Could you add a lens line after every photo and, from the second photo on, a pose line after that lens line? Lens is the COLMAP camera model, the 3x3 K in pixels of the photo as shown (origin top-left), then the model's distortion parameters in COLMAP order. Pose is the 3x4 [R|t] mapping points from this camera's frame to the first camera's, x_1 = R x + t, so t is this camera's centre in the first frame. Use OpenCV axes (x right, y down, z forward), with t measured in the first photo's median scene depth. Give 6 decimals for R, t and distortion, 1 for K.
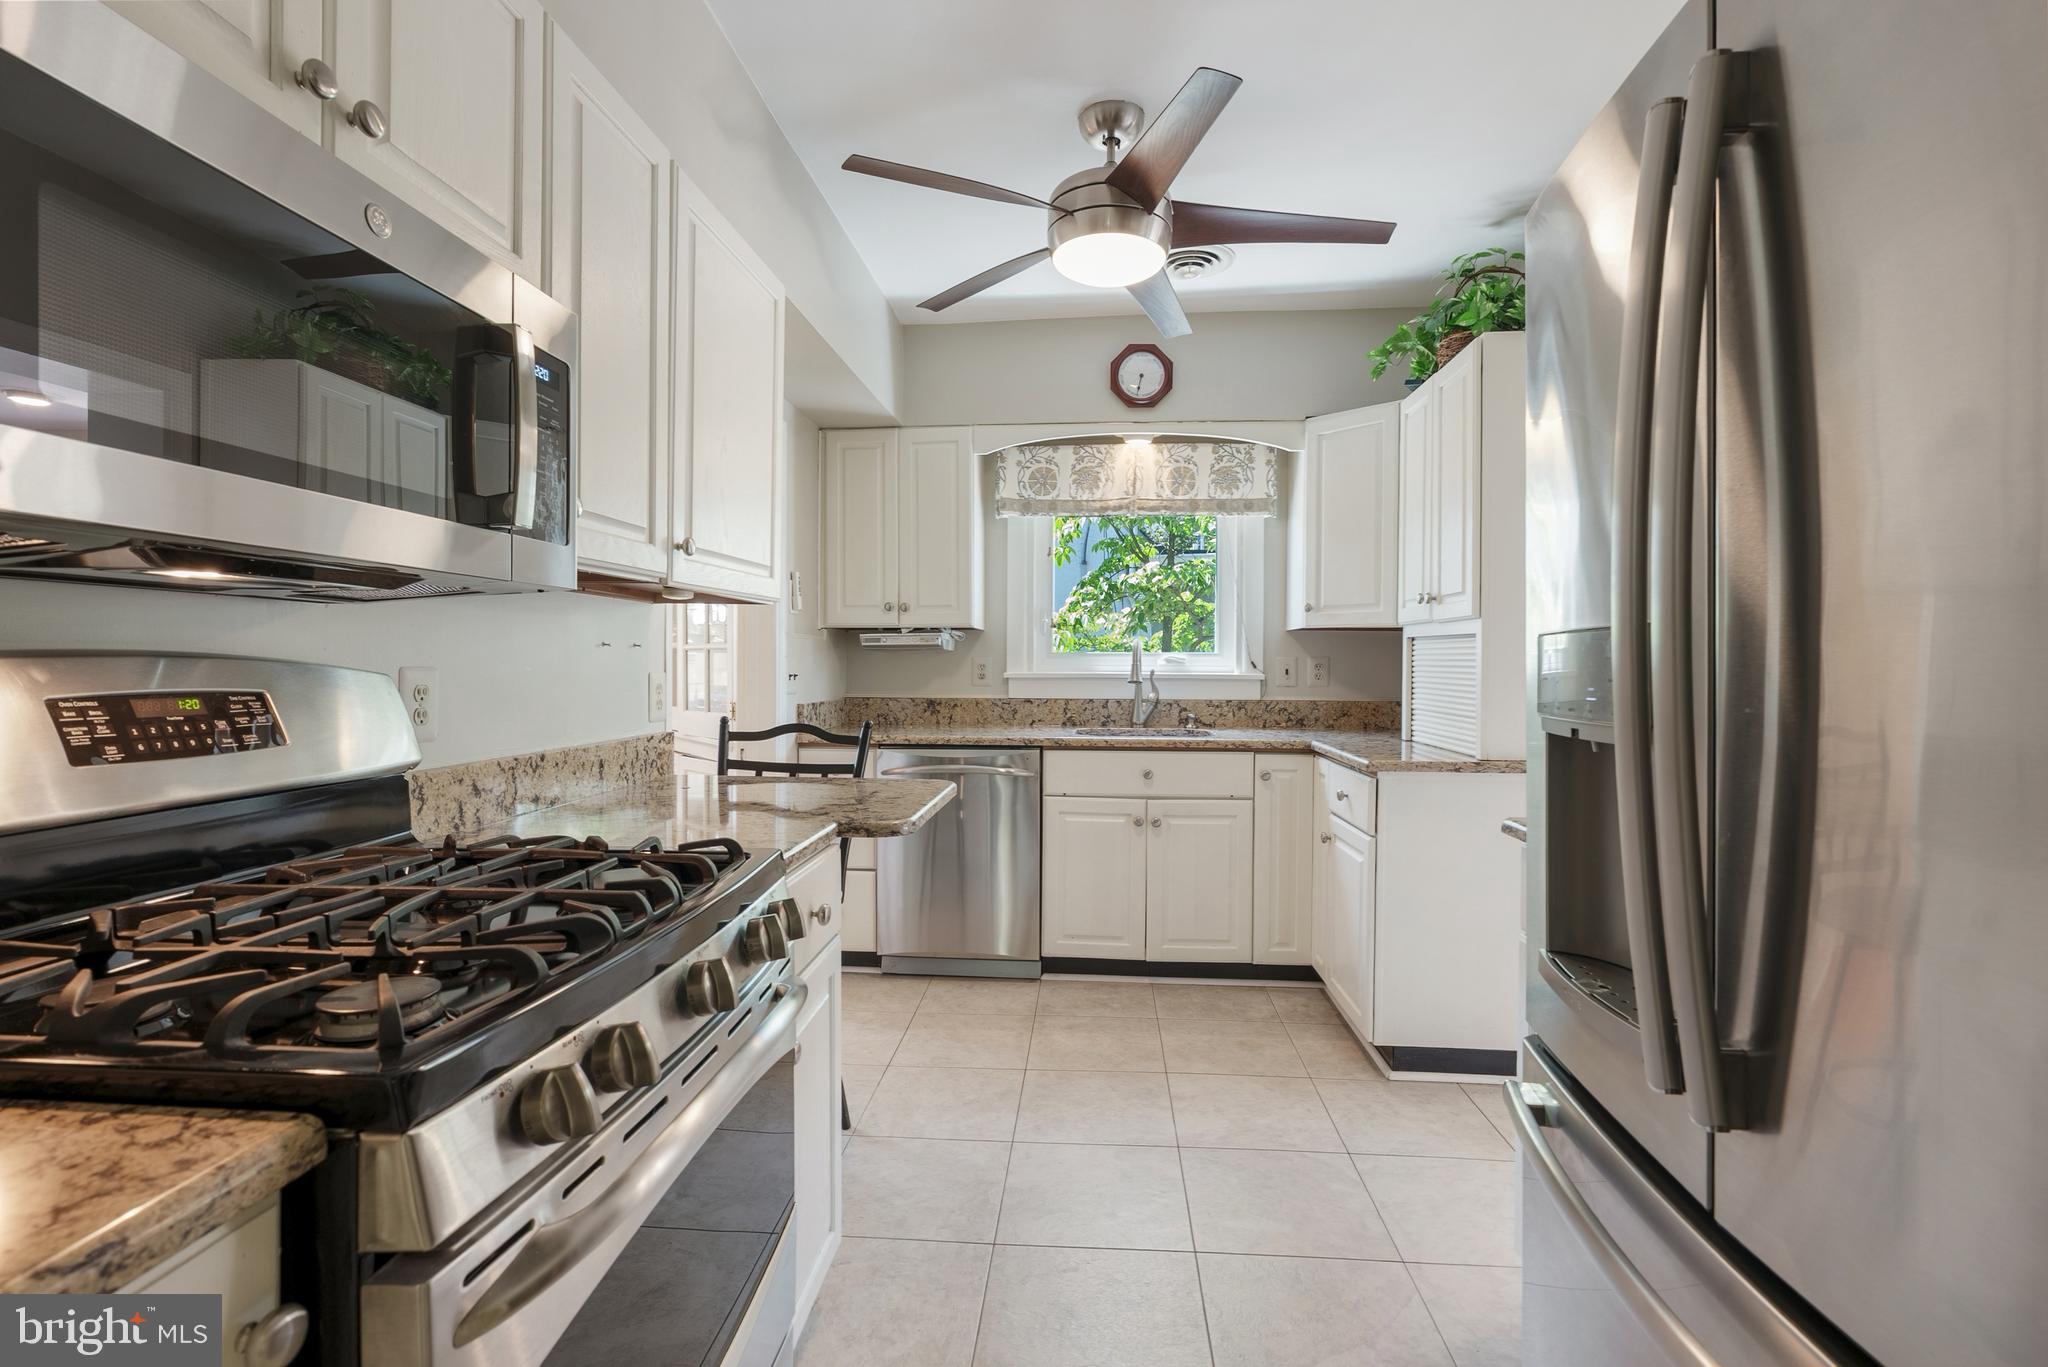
lens RADIAL K [[929.9, 0, 1022.7], [0, 929.9, 667.8], [0, 0, 1]] dist [-0.003045, 0.001382]
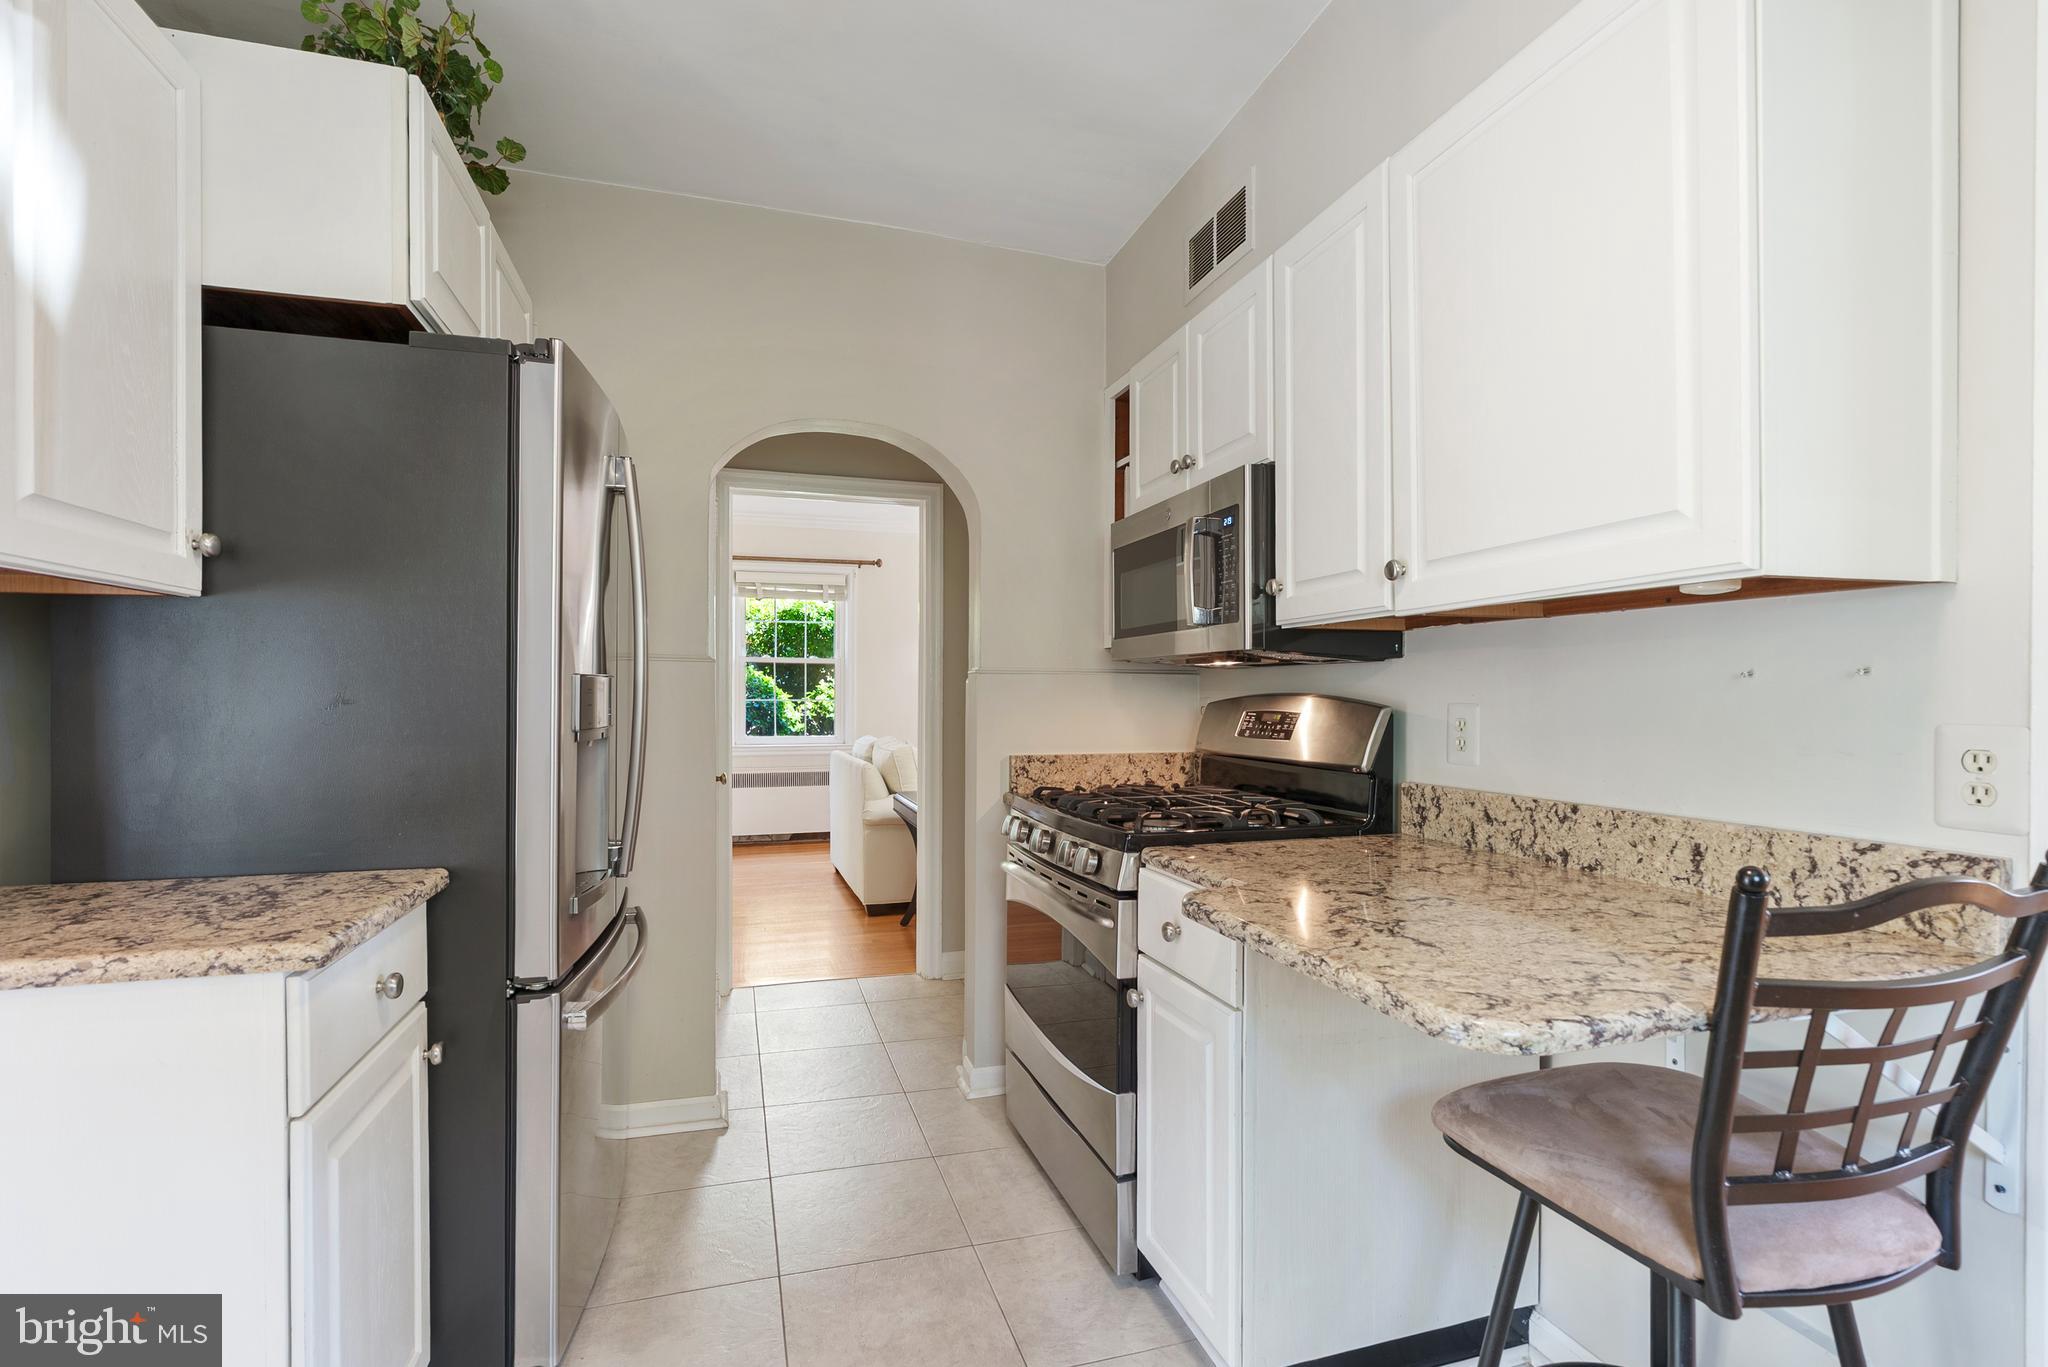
lens RADIAL K [[929.9, 0, 1021.2], [0, 929.9, 691.3], [0, 0, 1]] dist [-0.003045, 0.001382]
pose [[-0.932669, -0.006204, -0.360680, 0.309636], [-0.006073, 0.999980, -0.001496, -0.010270], [0.360682, 0.000795, -0.932689, 1.814393]]
